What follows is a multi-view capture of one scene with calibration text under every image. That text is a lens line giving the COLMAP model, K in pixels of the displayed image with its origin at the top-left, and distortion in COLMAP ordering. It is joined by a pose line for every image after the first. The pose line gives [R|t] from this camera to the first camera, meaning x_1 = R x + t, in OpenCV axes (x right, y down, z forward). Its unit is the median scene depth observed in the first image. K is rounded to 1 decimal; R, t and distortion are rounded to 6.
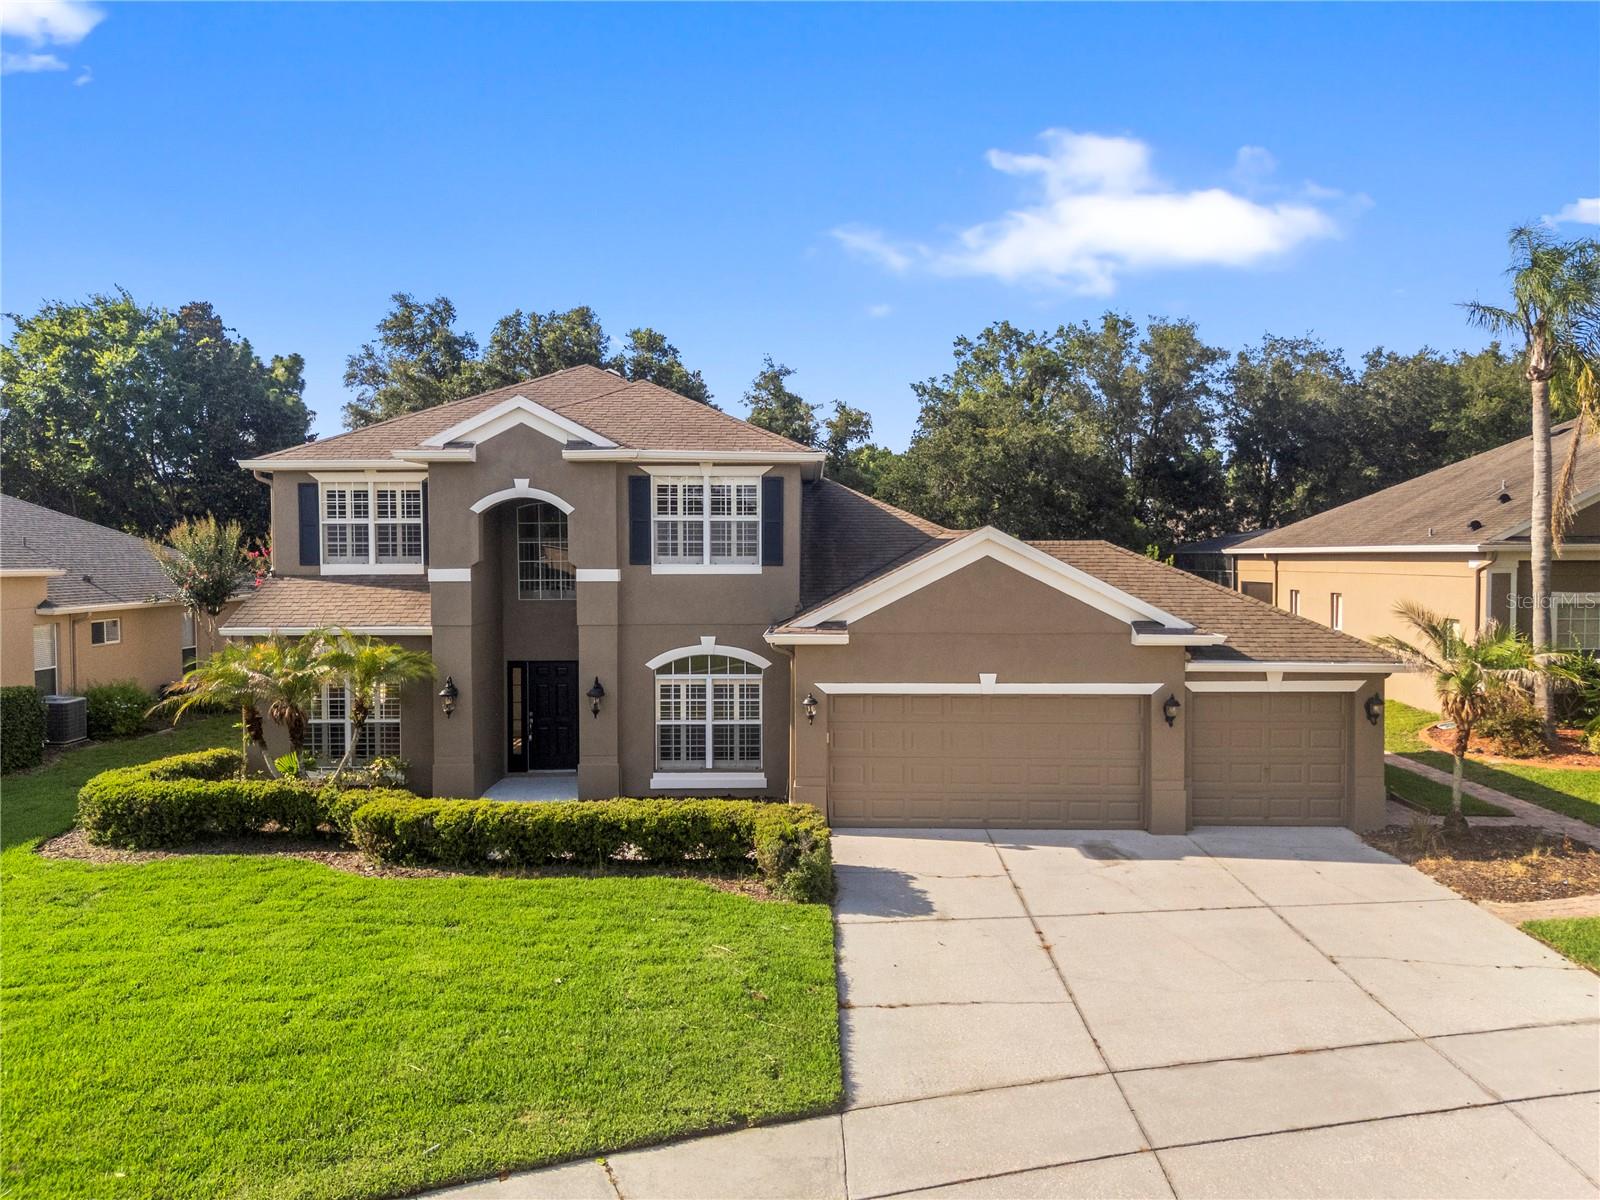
lens RADIAL K [[1180.0, 0, 797.3], [0, 1180.0, 600.3], [0, 0, 1]] dist [0.069214, -0.064435]
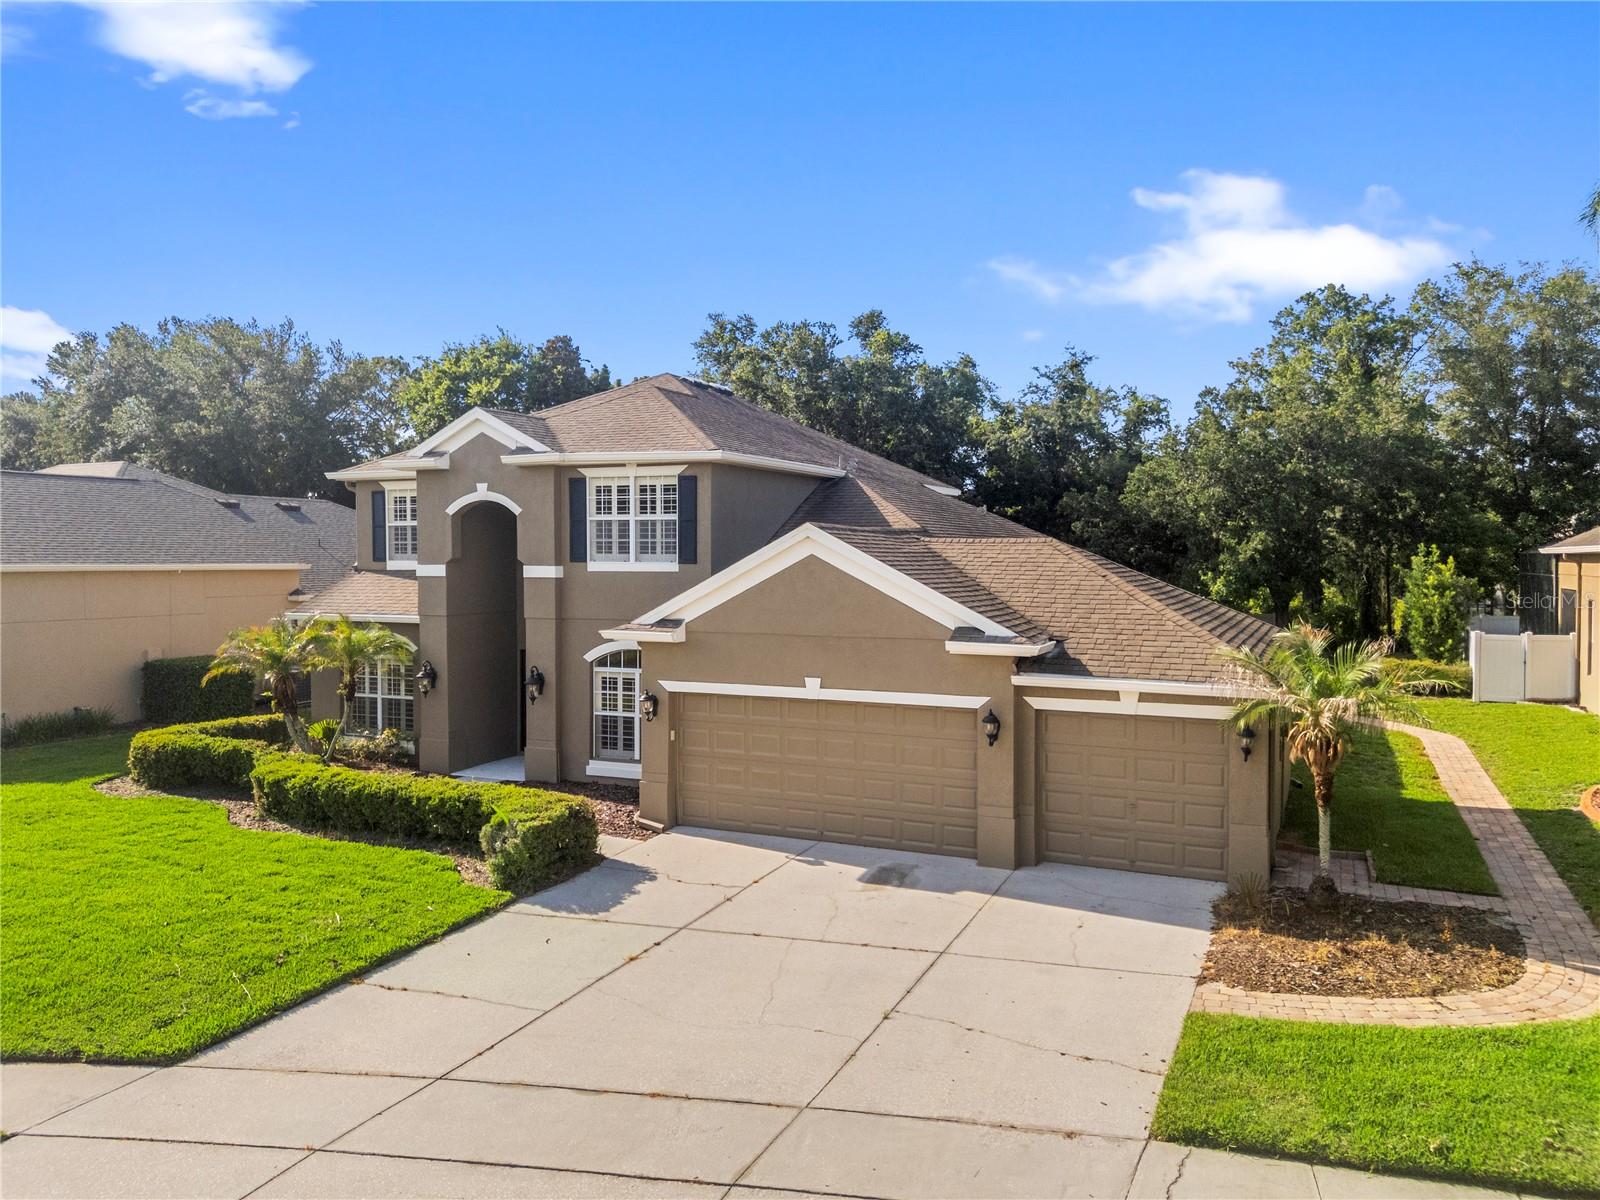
lens RADIAL K [[1180.0, 0, 797.3], [0, 1180.0, 600.3], [0, 0, 1]] dist [0.069214, -0.064435]
pose [[0.912762, 0.018158, -0.408089, 0.484688], [-0.018178, 0.999827, 0.003830, -0.003469], [0.408088, 0.003922, 0.912934, 0.115932]]
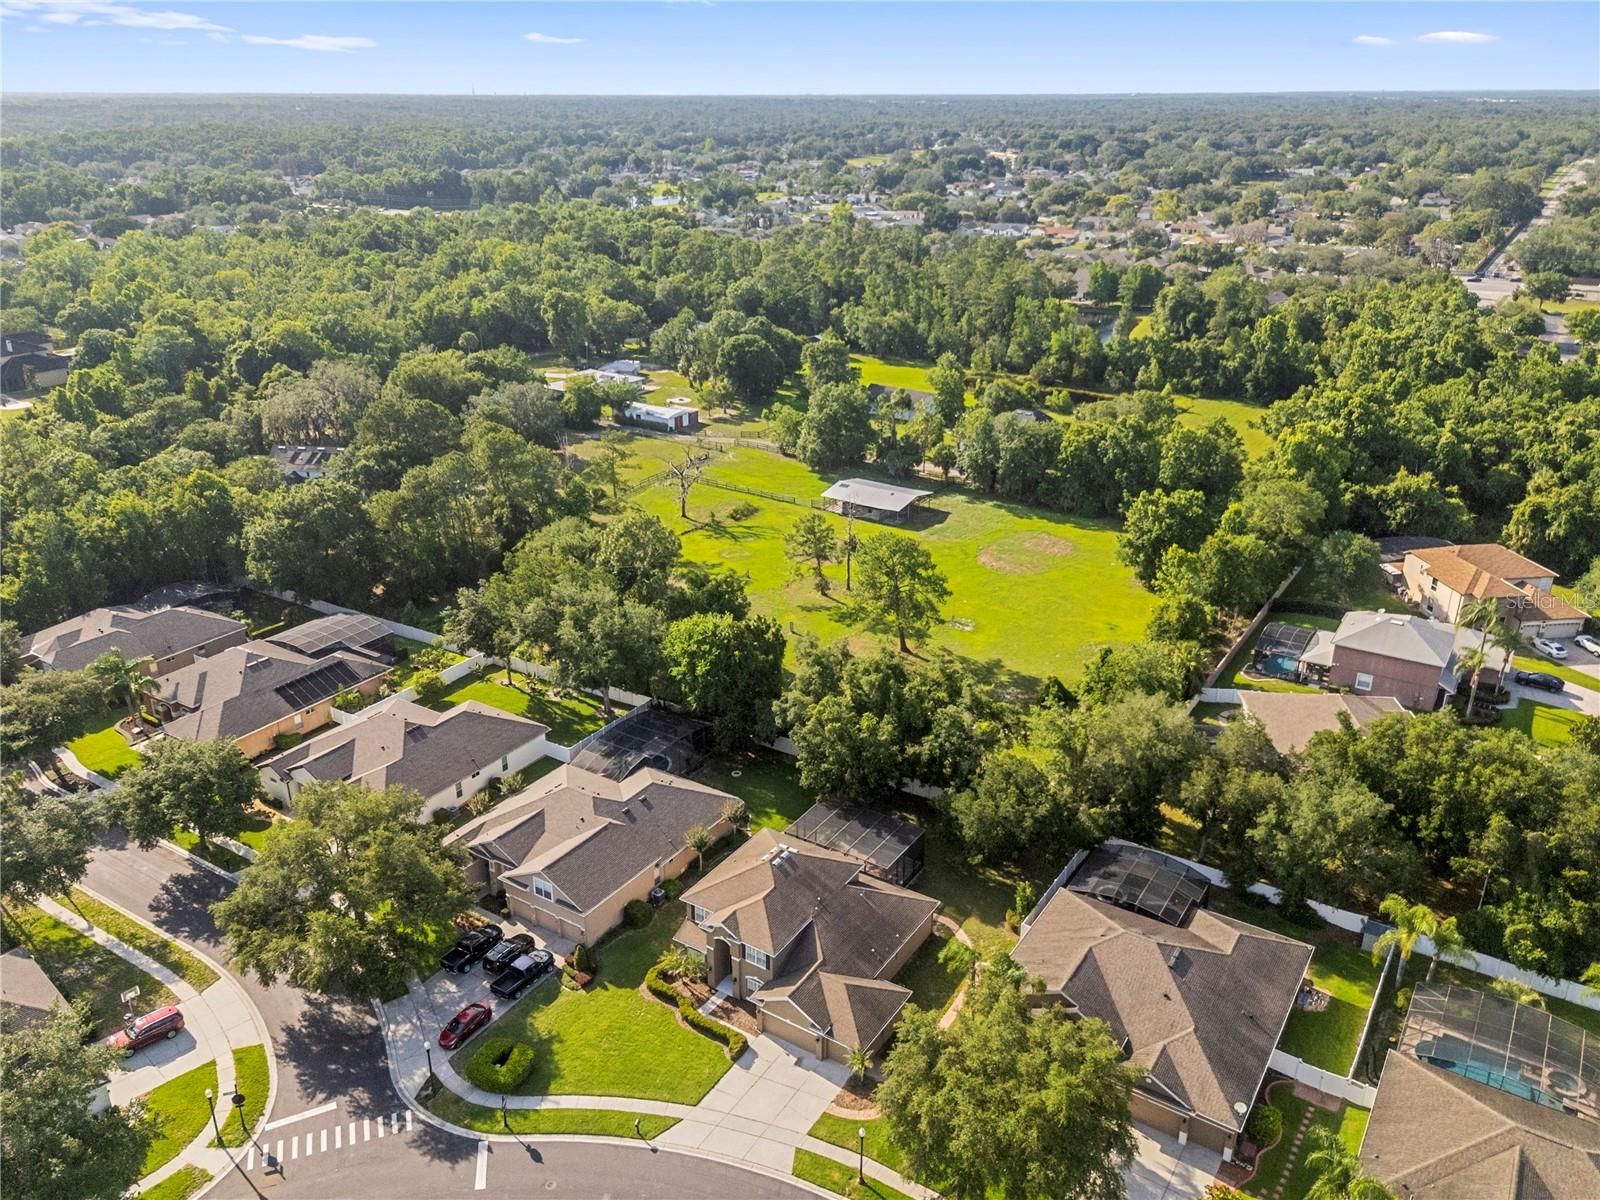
lens RADIAL K [[1221.2, 0, 800.0], [0, 1221.2, 600.0], [0, 0, 1]] dist [0.089353, -0.112740]
pose [[0.844889, 0.207801, -0.492931, 2.148191], [-0.022658, 0.934542, 0.355131, -3.078492], [0.534461, -0.288877, 0.794293, -2.312290]]
